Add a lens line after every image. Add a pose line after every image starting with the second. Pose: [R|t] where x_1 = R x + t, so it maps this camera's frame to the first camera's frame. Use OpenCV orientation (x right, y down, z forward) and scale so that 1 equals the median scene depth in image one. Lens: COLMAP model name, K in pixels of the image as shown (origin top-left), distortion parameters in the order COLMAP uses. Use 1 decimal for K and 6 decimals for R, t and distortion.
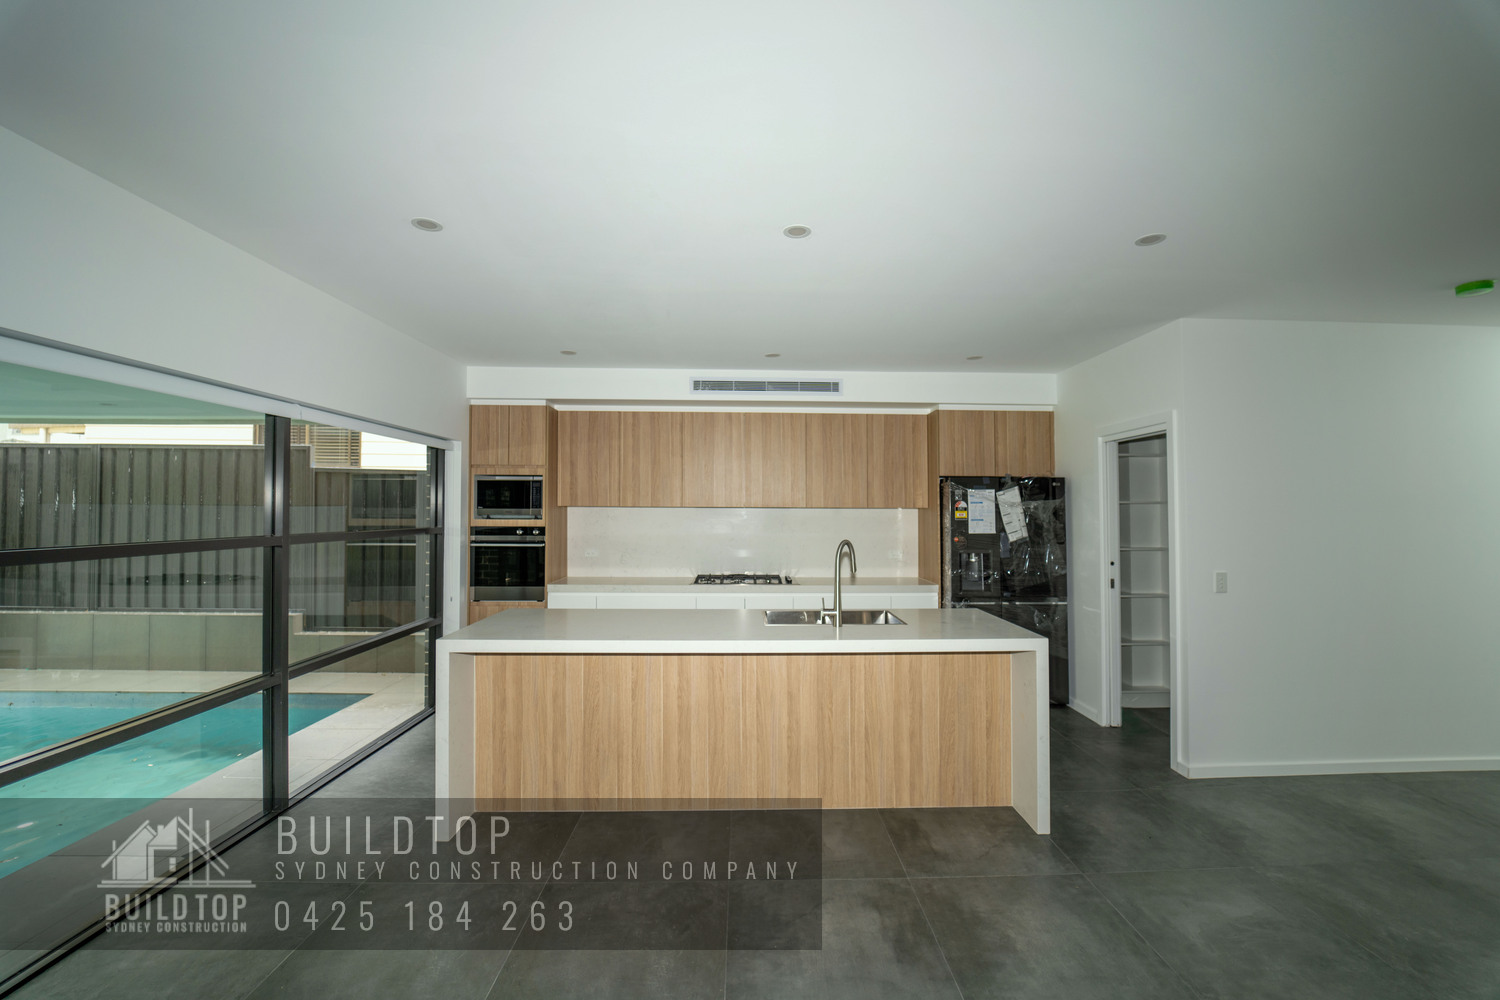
lens RADIAL K [[627.6, 0, 749.7], [0, 627.6, 495.2], [0, 0, 1]] dist [0.009532, 0.000264]
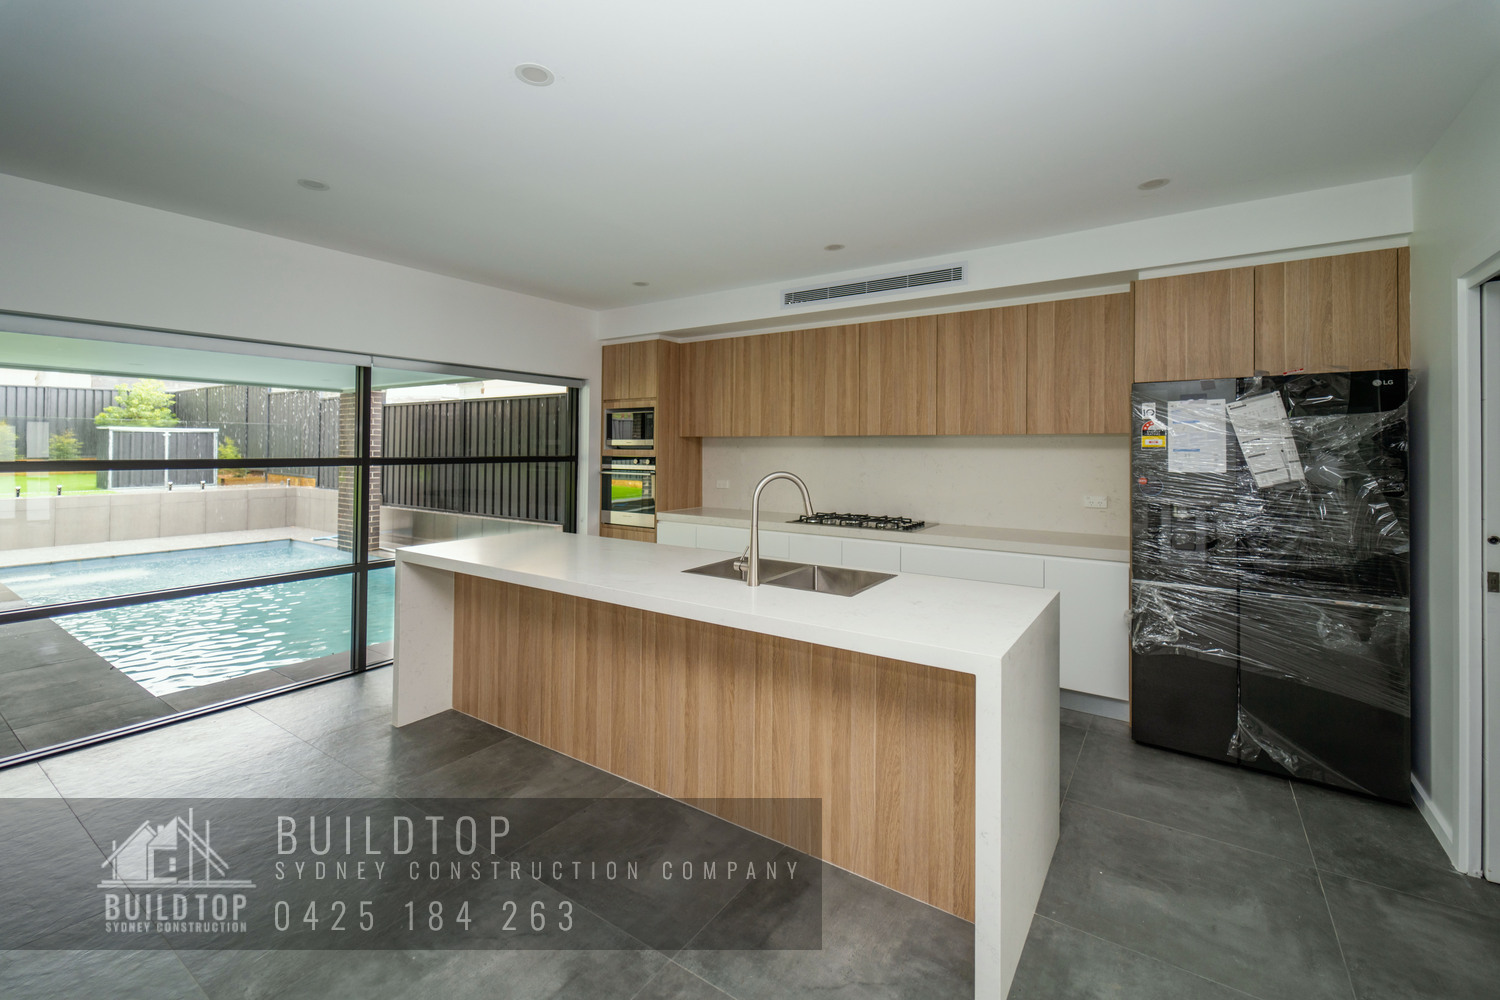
lens RADIAL K [[606.2, 0, 752.9], [0, 606.2, 448.0], [0, 0, 1]] dist [0.008604, -0.000043]
pose [[0.804974, -0.003636, -0.593298, 0.373711], [0.009141, 0.999939, 0.006275, 0.029388], [0.593239, -0.010474, 0.804958, 0.279390]]
